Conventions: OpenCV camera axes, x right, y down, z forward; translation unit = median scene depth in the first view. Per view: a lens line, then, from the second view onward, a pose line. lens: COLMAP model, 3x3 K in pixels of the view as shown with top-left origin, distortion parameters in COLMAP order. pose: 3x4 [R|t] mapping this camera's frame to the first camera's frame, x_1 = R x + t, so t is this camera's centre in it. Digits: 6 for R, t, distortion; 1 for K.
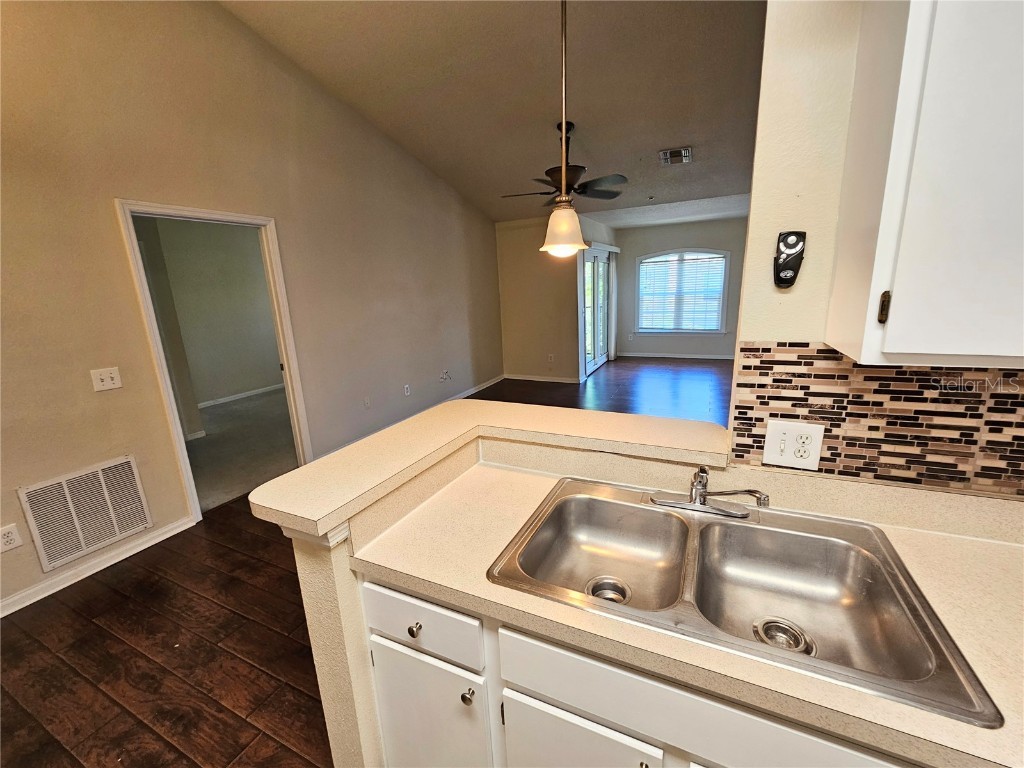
lens RADIAL K [[424.1, 0, 514.5], [0, 424.1, 384.5], [0, 0, 1]] dist [-0.000608, 0.000206]
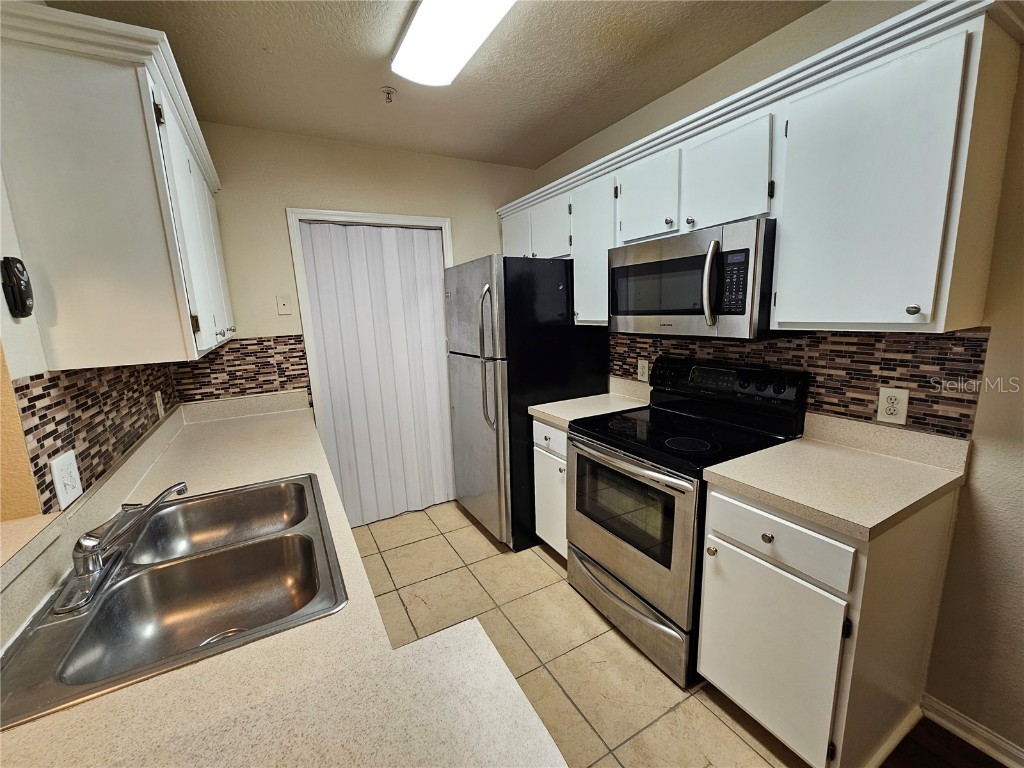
lens RADIAL K [[419.8, 0, 511.1], [0, 419.8, 386.0], [0, 0, 1]] dist [0.000099, -0.000108]
pose [[-0.810712, -0.034153, 0.584448, -0.737142], [0.201036, 0.921353, 0.332705, -0.171667], [-0.549846, 0.387223, -0.740086, 1.099435]]
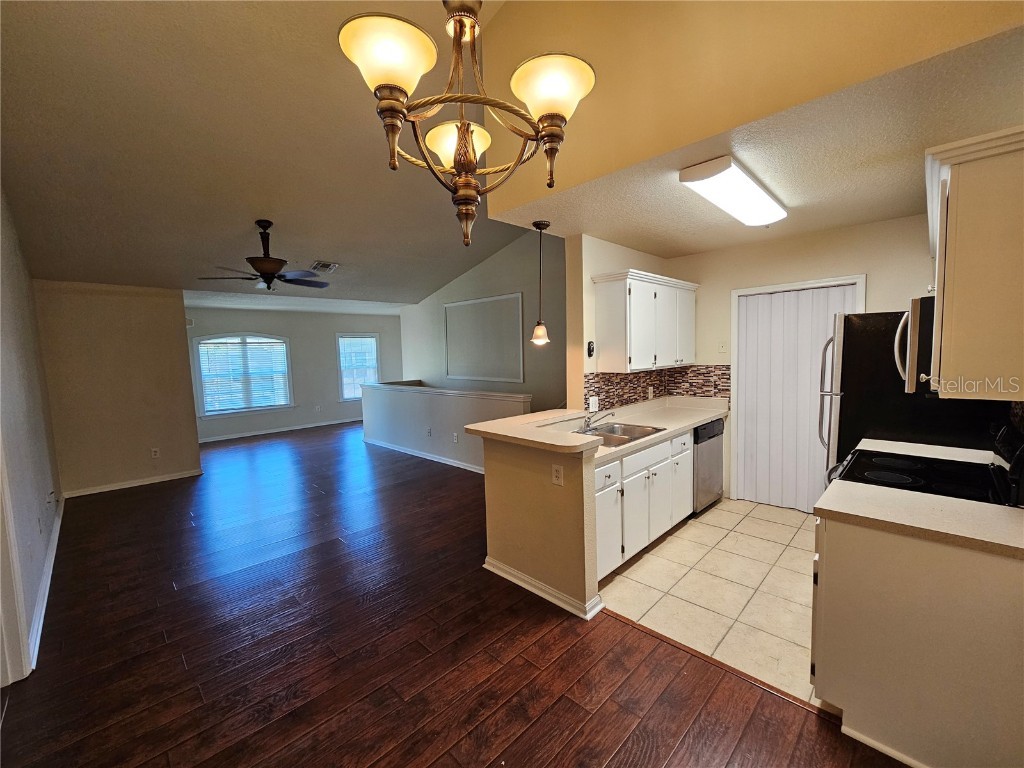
lens RADIAL K [[419.8, 0, 511.1], [0, 419.8, 386.0], [0, 0, 1]] dist [0.000099, -0.000108]
pose [[0.335642, -0.047153, 0.940809, -2.652468], [0.227313, 0.973285, -0.032315, -0.035609], [-0.914152, 0.224705, 0.337394, 0.475061]]
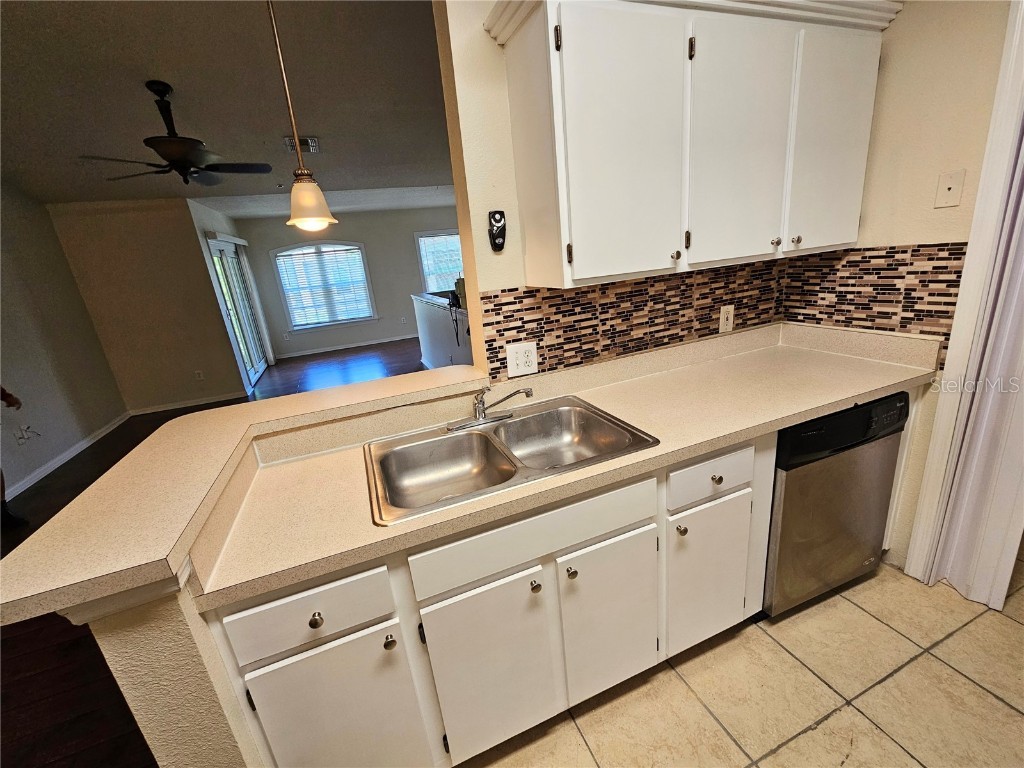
lens RADIAL K [[424.1, 0, 514.5], [0, 424.1, 384.5], [0, 0, 1]] dist [-0.000608, 0.000206]
pose [[0.681487, -0.238590, 0.691845, -0.409152], [0.232639, 0.966953, 0.104308, 0.069277], [-0.693869, 0.089866, 0.714472, -0.021773]]
